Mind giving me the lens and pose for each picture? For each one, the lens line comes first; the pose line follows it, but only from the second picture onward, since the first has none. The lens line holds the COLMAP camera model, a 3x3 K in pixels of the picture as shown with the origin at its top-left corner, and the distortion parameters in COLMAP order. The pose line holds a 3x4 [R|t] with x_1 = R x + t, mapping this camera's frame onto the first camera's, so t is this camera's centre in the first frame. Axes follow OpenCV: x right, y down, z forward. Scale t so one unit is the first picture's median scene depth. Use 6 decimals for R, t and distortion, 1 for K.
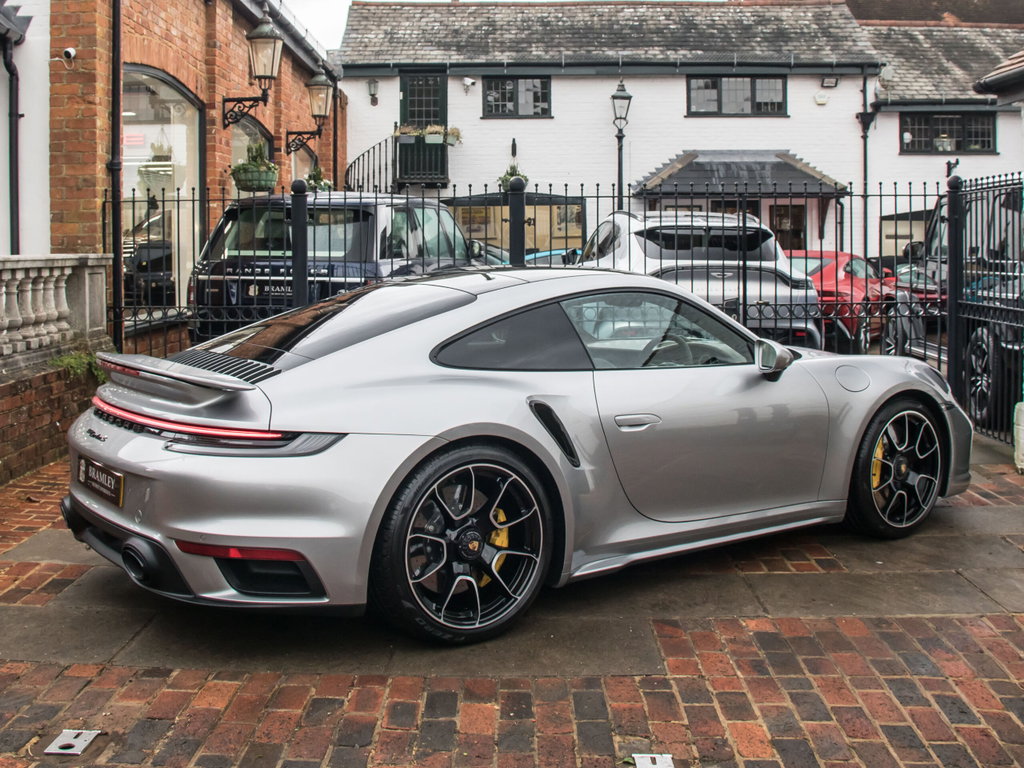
lens RADIAL K [[1233.2, 0, 479.4], [0, 1233.2, 259.9], [0, 0, 1]] dist [-0.179791, 0.115592]
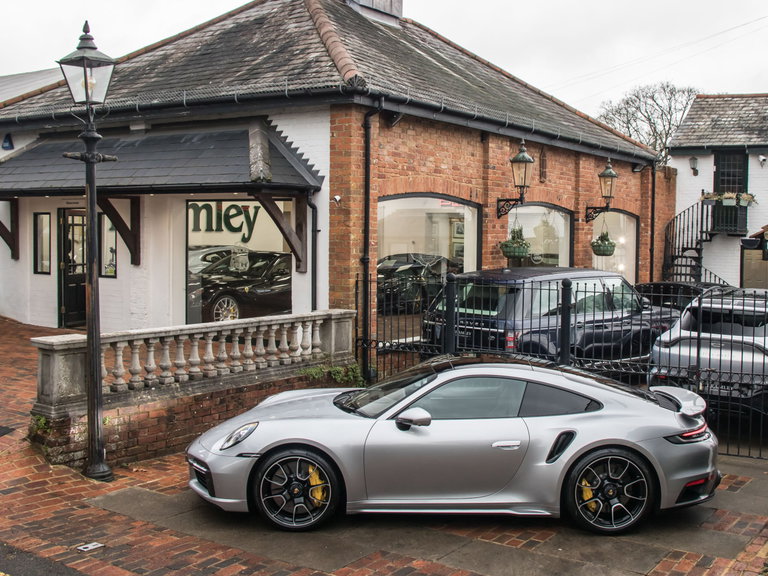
lens RADIAL K [[931.2, 0, 434.3], [0, 931.2, 289.5], [0, 0, 1]] dist [-0.128616, 0.046982]
pose [[0.861017, 0.048616, -0.506248, 0.345867], [-0.026151, 0.998336, 0.051395, -0.076627], [0.507904, -0.031013, 0.860855, -0.091309]]
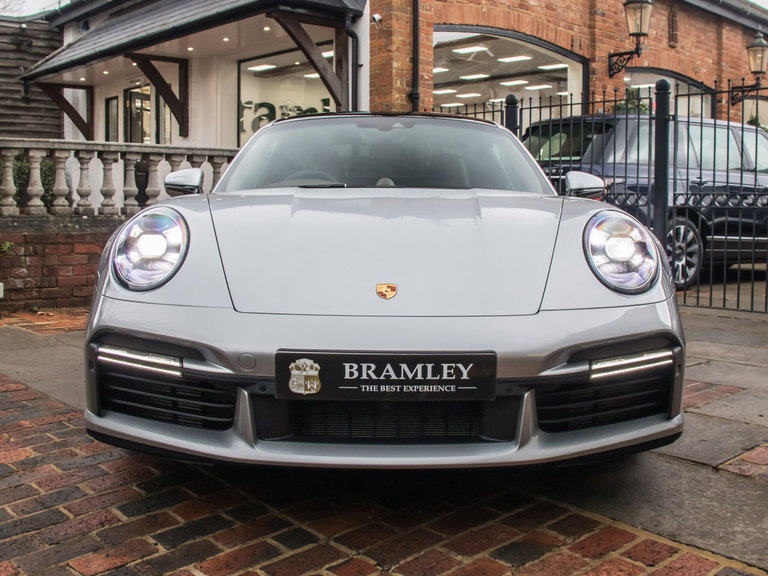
lens RADIAL K [[877.3, 0, 384.0], [0, 877.3, 288.0], [0, 0, 1]] dist [-0.183976, 0.109581]
pose [[0.700300, 0.074014, -0.710001, 0.291630], [-0.019177, 0.996202, 0.084934, 0.042935], [0.713591, -0.045864, 0.699060, 0.188329]]
